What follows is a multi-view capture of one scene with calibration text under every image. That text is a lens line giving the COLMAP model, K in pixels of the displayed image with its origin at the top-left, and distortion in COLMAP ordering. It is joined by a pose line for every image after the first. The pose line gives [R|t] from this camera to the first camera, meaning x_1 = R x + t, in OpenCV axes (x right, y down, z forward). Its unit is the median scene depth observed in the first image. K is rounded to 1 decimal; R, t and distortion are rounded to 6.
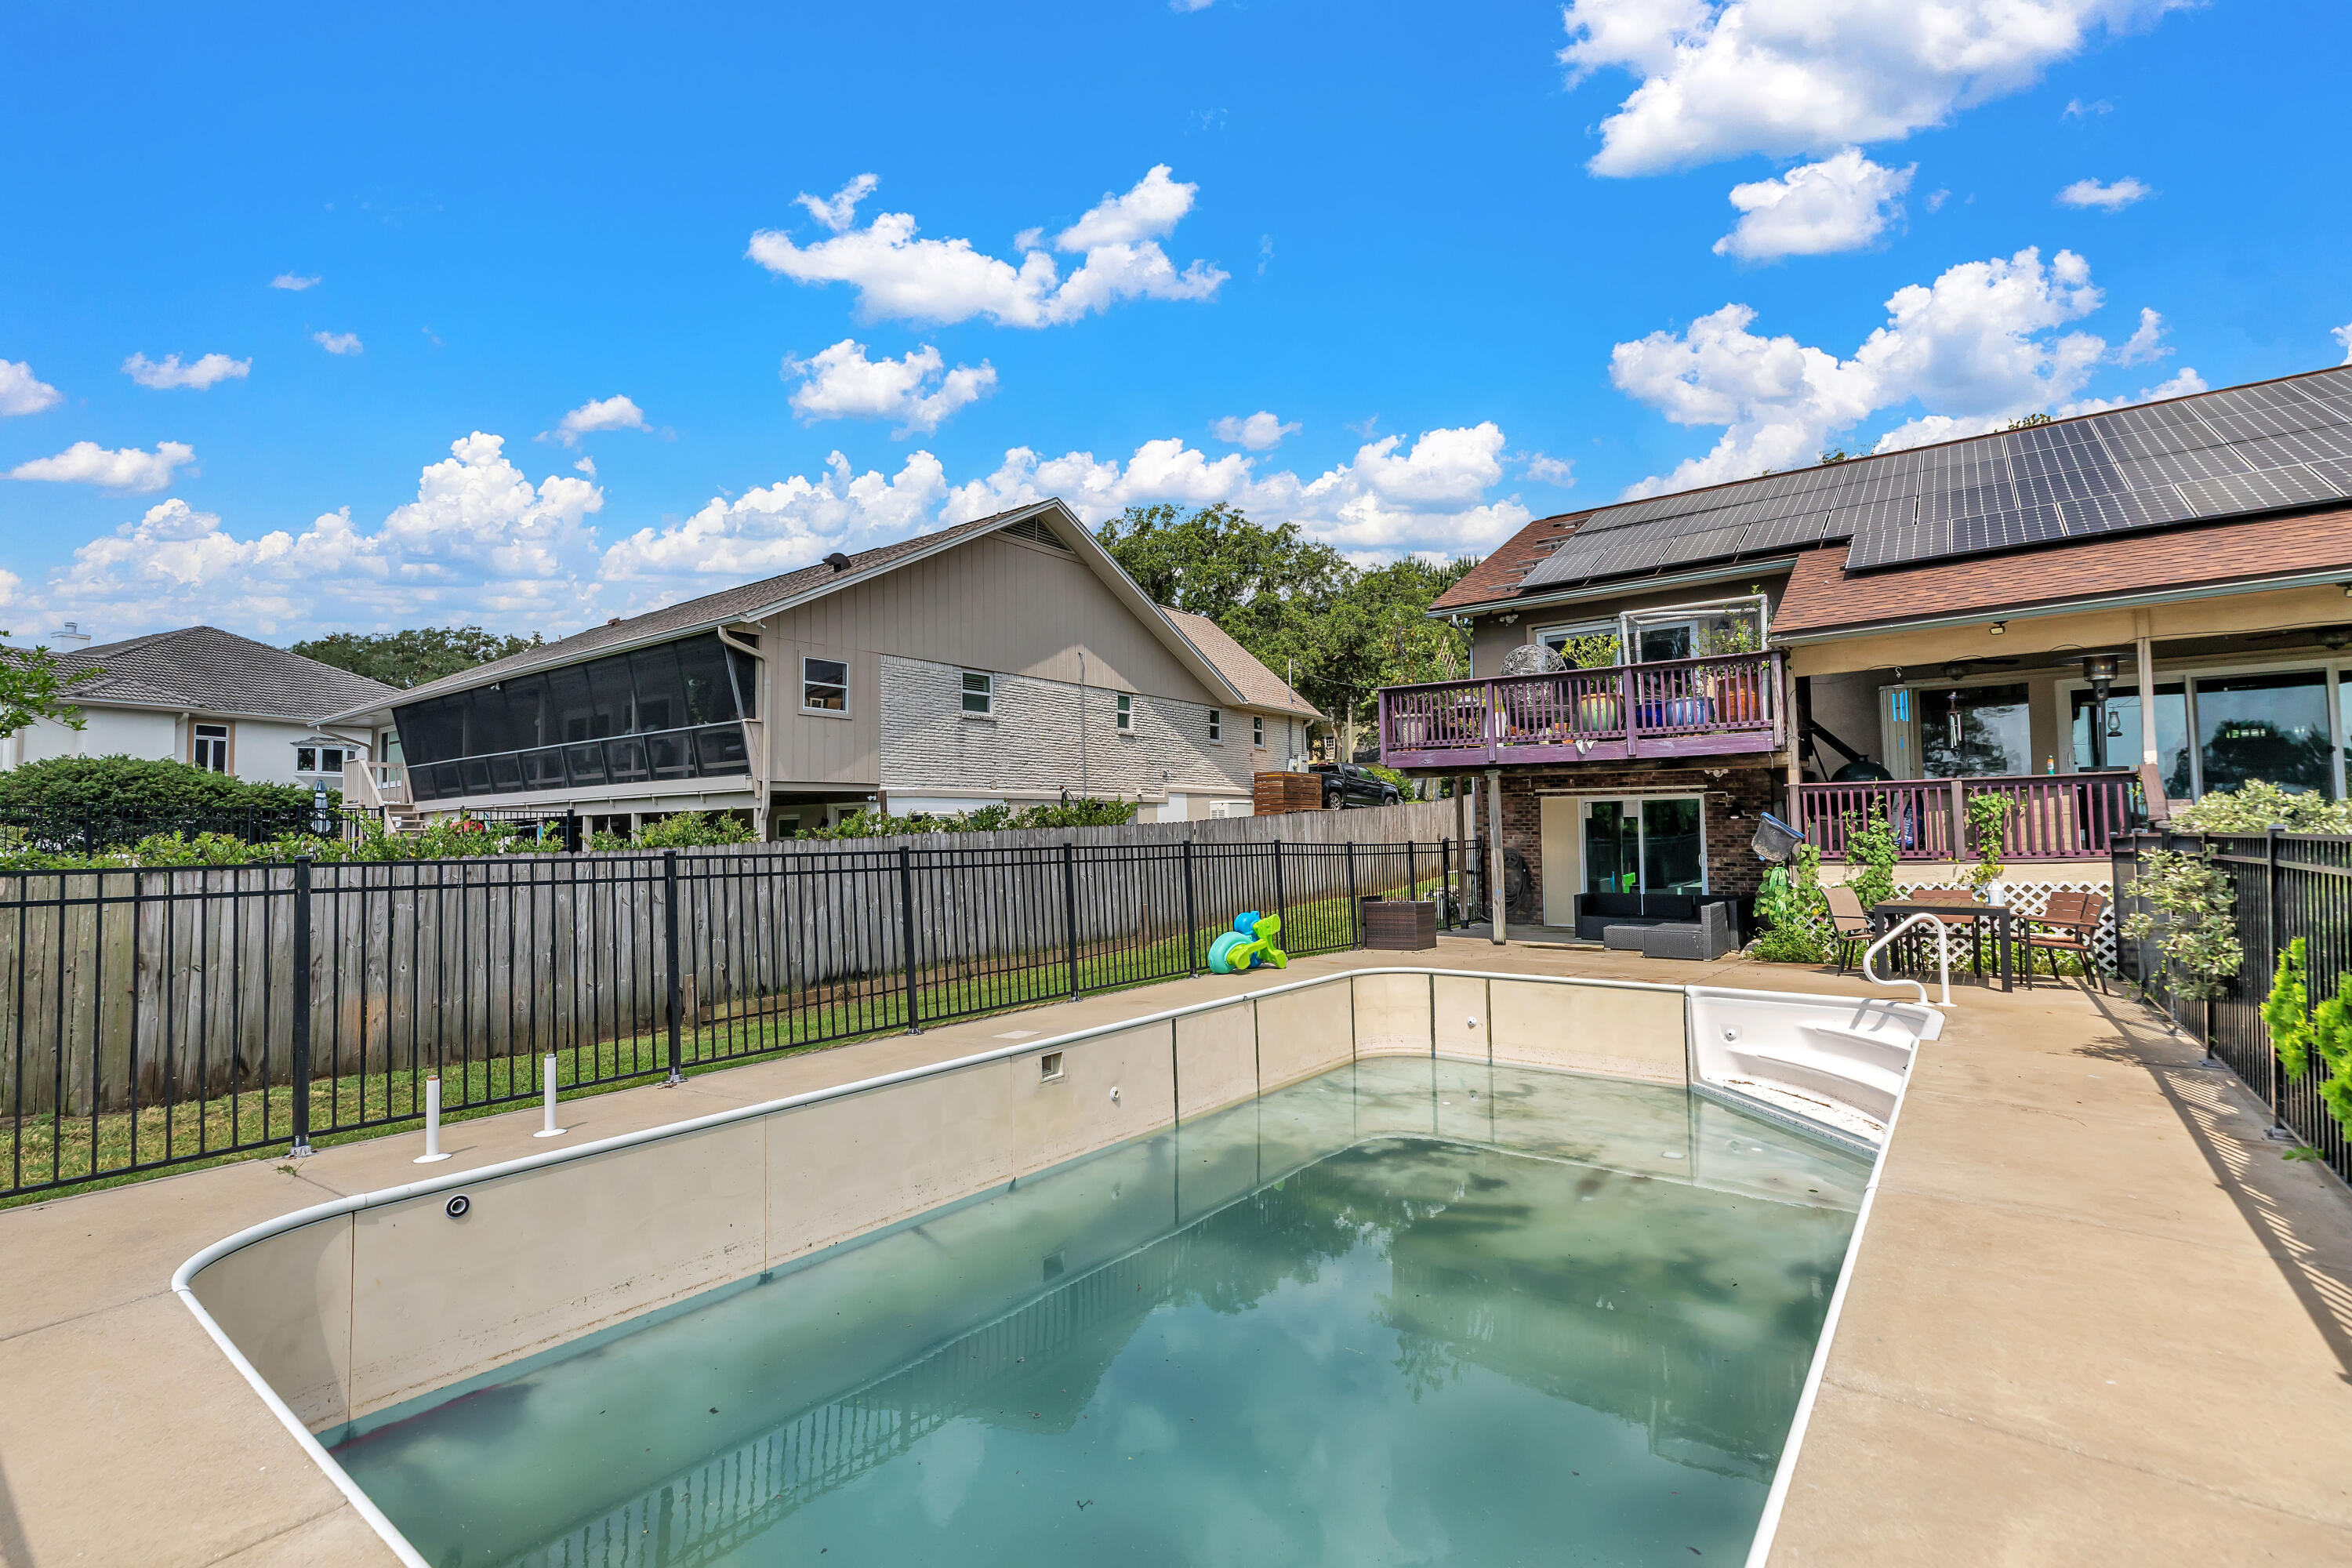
lens RADIAL K [[1074.4, 0, 1174.0], [0, 1074.4, 786.8], [0, 0, 1]] dist [0.000280, 0.000750]
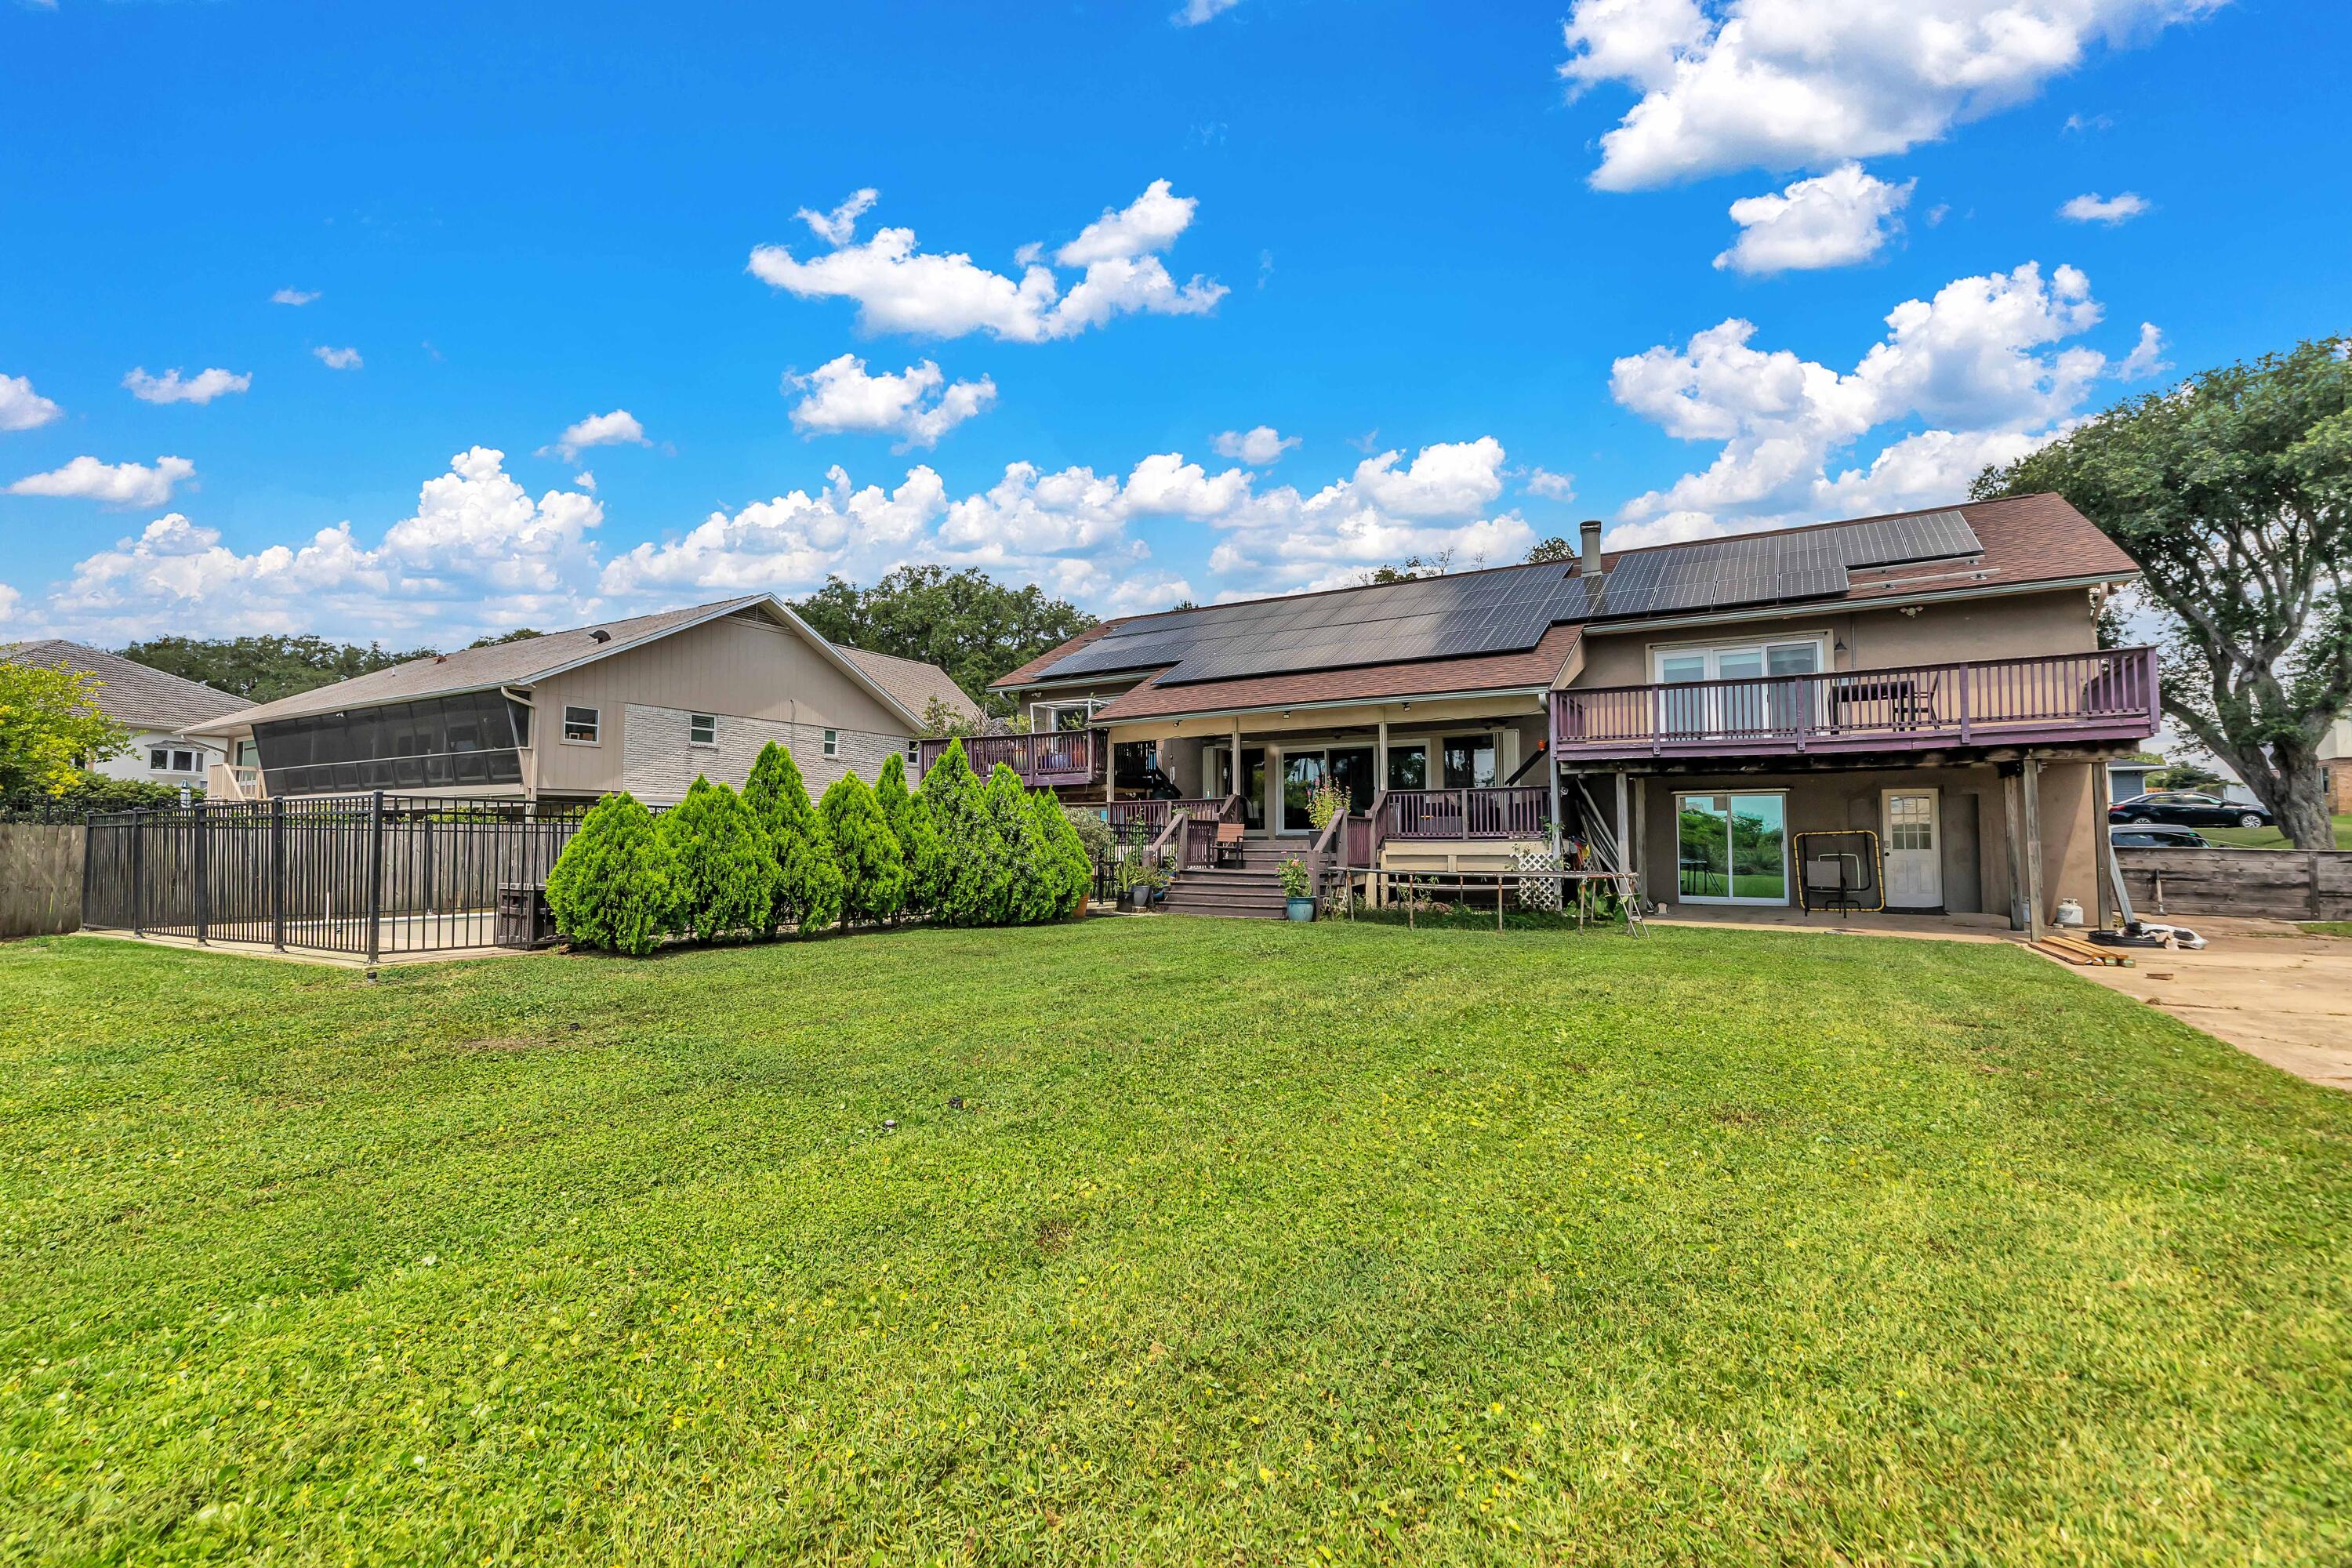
lens RADIAL K [[1074.4, 0, 1178.1], [0, 1074.4, 781.1], [0, 0, 1]] dist [0.000280, 0.000750]
pose [[0.993793, 0.020780, 0.109290, 0.253048], [-0.018972, 0.999666, -0.017564, -0.004215], [-0.109618, 0.015381, 0.993855, -0.429714]]
